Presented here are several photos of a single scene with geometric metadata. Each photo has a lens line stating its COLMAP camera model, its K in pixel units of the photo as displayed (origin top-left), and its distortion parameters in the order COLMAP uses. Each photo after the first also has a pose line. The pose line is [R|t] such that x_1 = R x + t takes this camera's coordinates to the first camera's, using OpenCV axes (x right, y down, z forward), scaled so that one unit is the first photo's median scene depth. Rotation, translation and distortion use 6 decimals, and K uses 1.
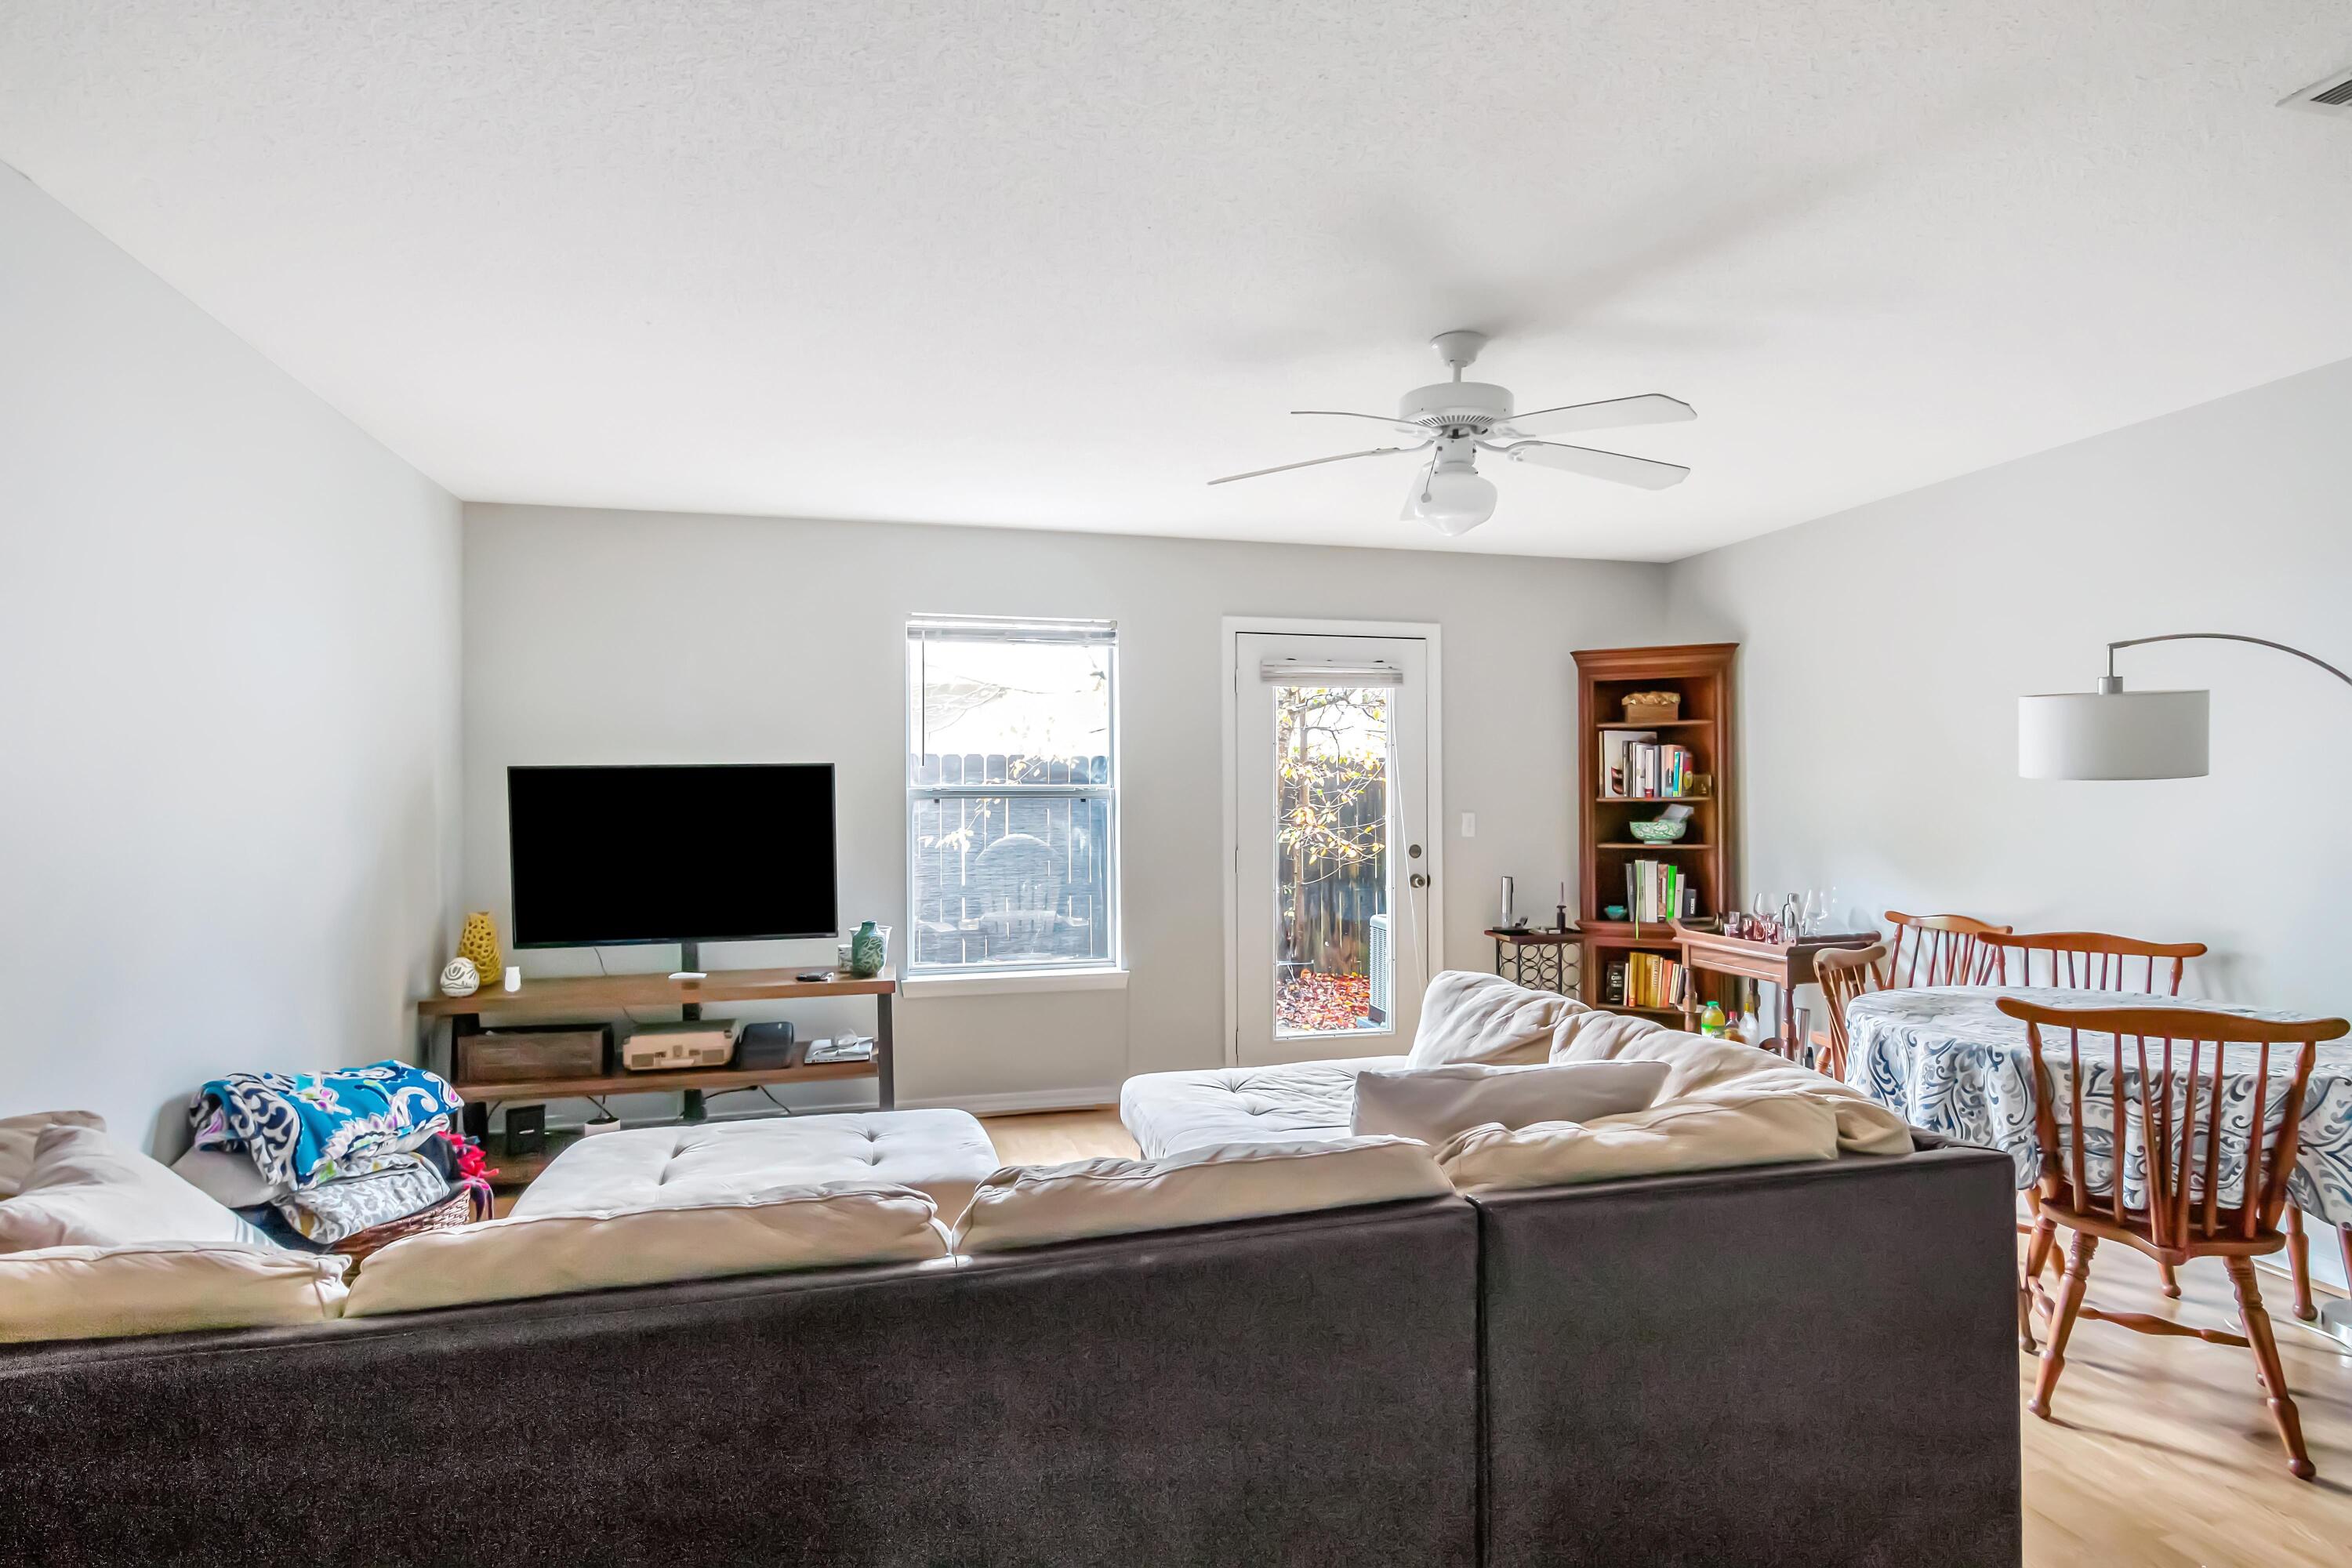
lens RADIAL K [[1206.5, 0, 1157.7], [0, 1206.5, 809.1], [0, 0, 1]] dist [-0.031320, -0.000151]
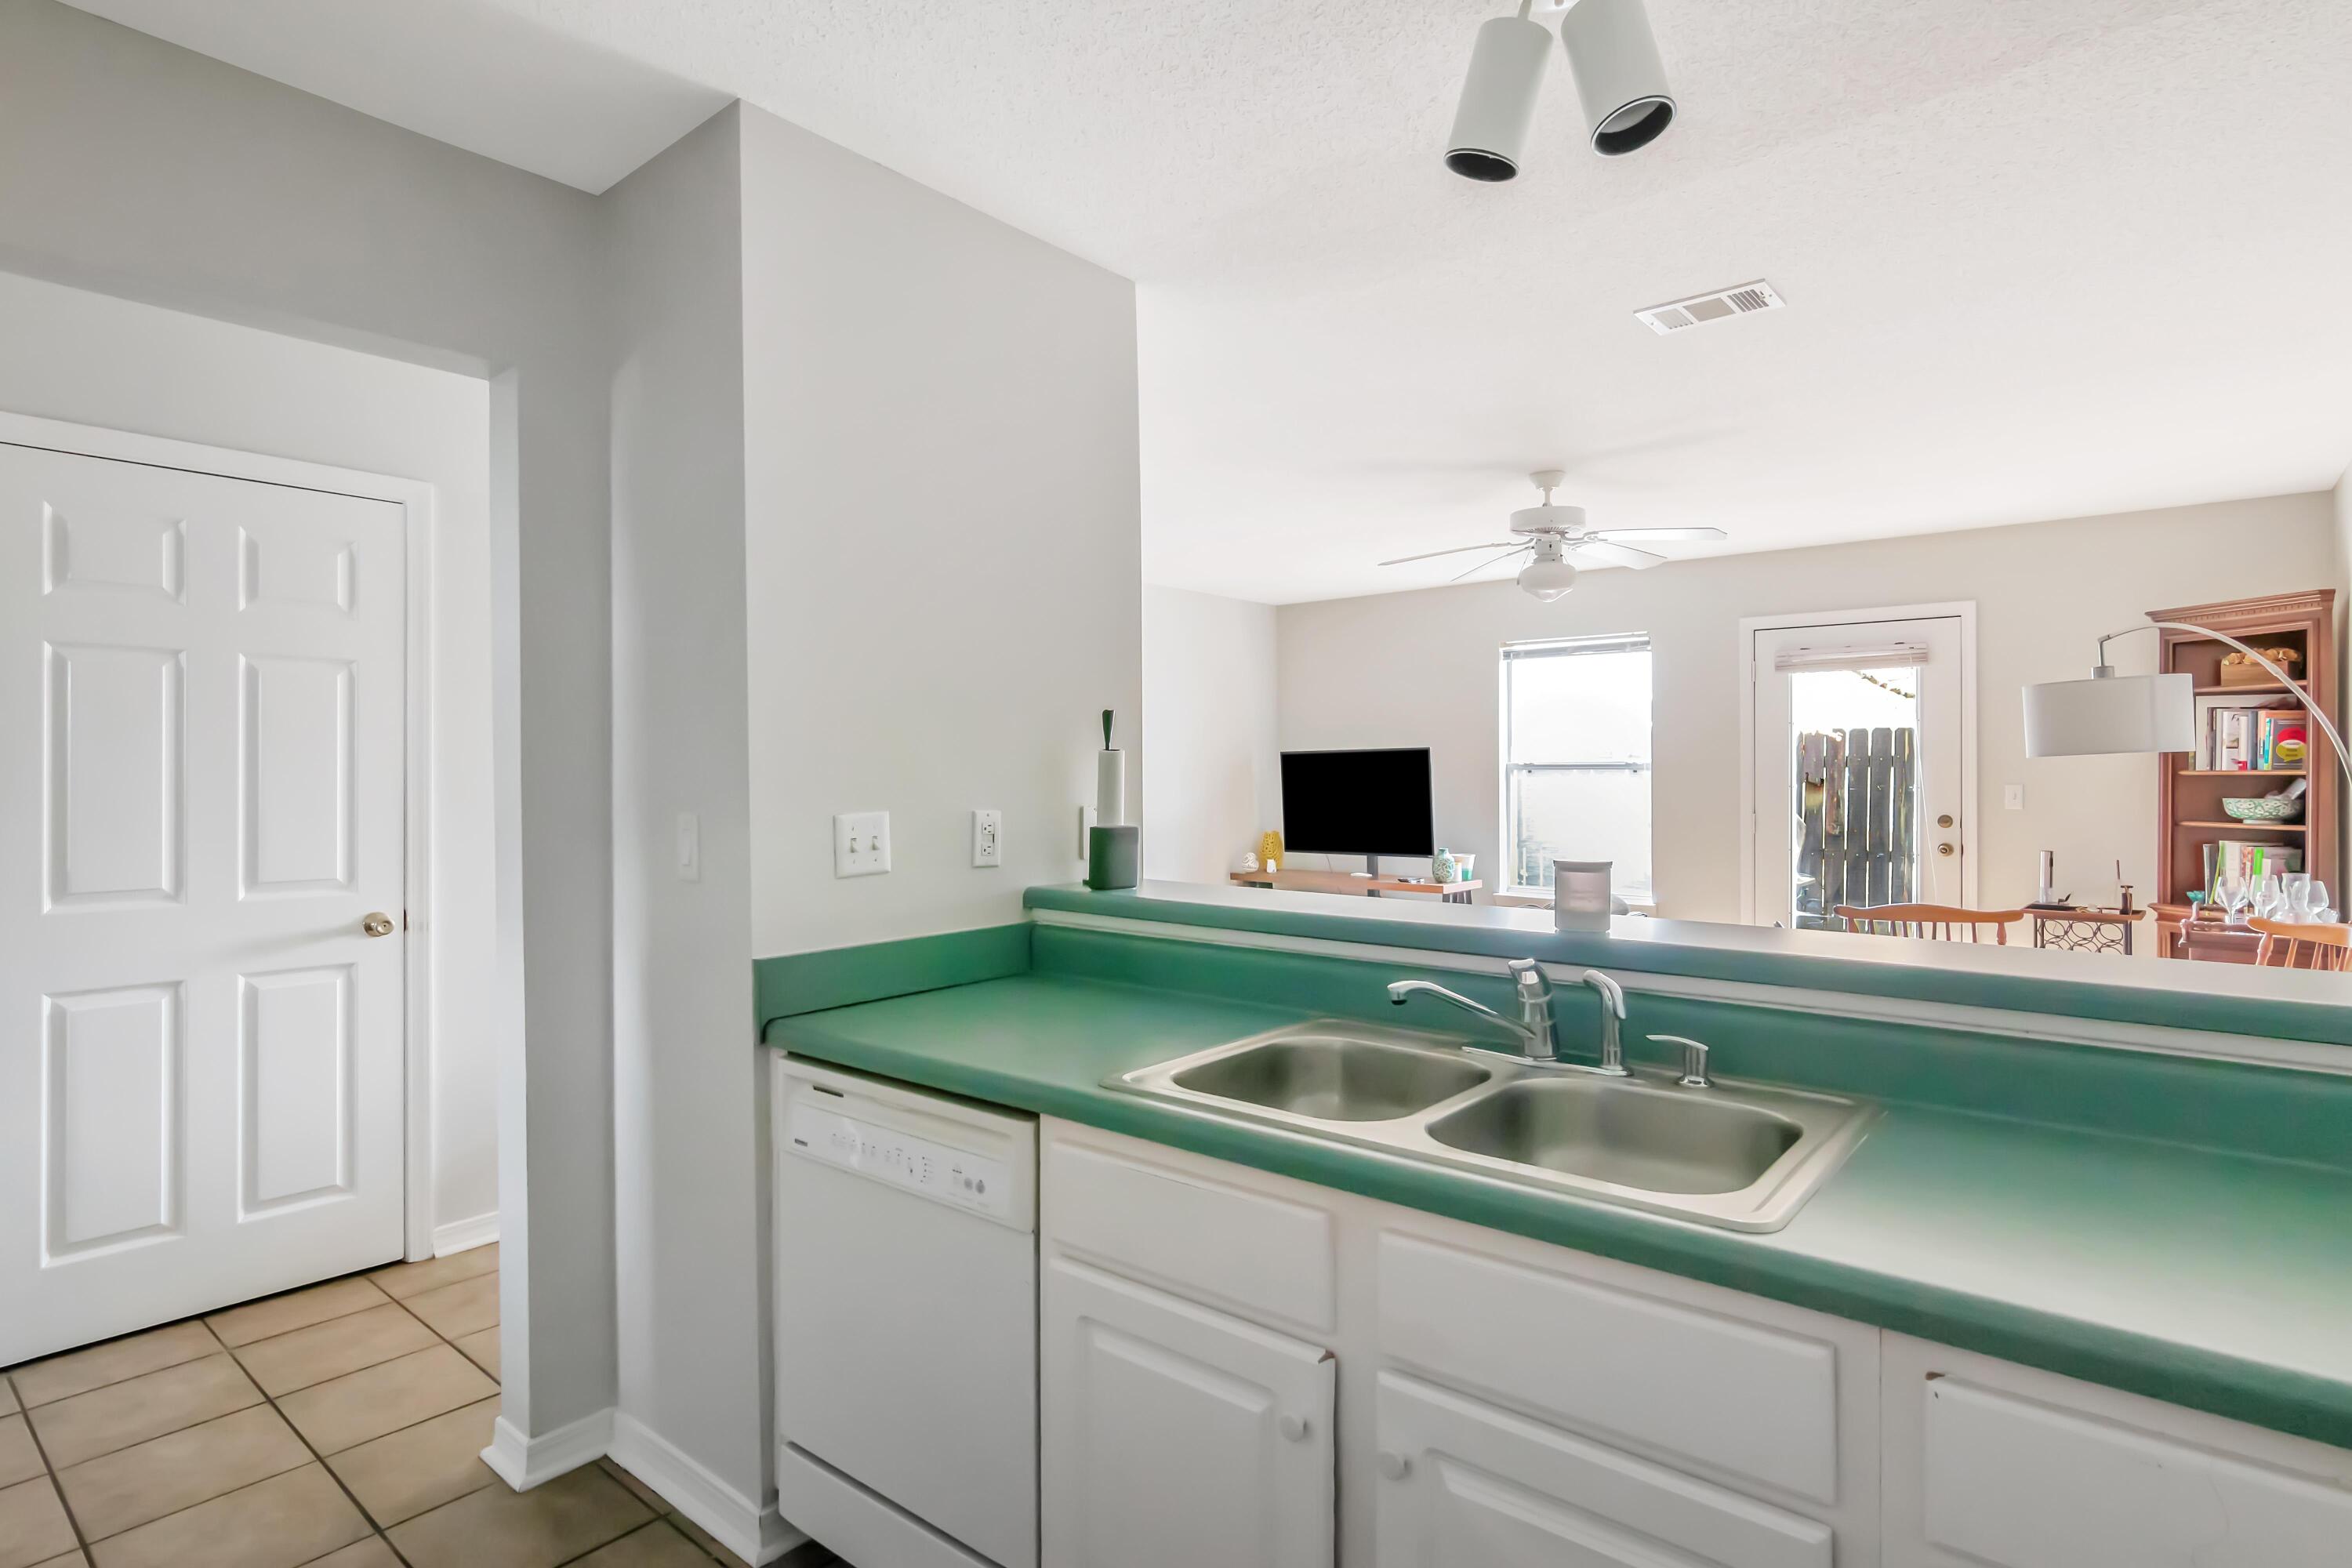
lens RADIAL K [[1206.5, 0, 1157.7], [0, 1206.5, 809.1], [0, 0, 1]] dist [-0.031320, -0.000151]
pose [[0.551287, 0.032146, -0.833696, 0.712449], [-0.000088, 0.999260, 0.038471, -0.015205], [0.834316, -0.021135, 0.550881, -0.142285]]
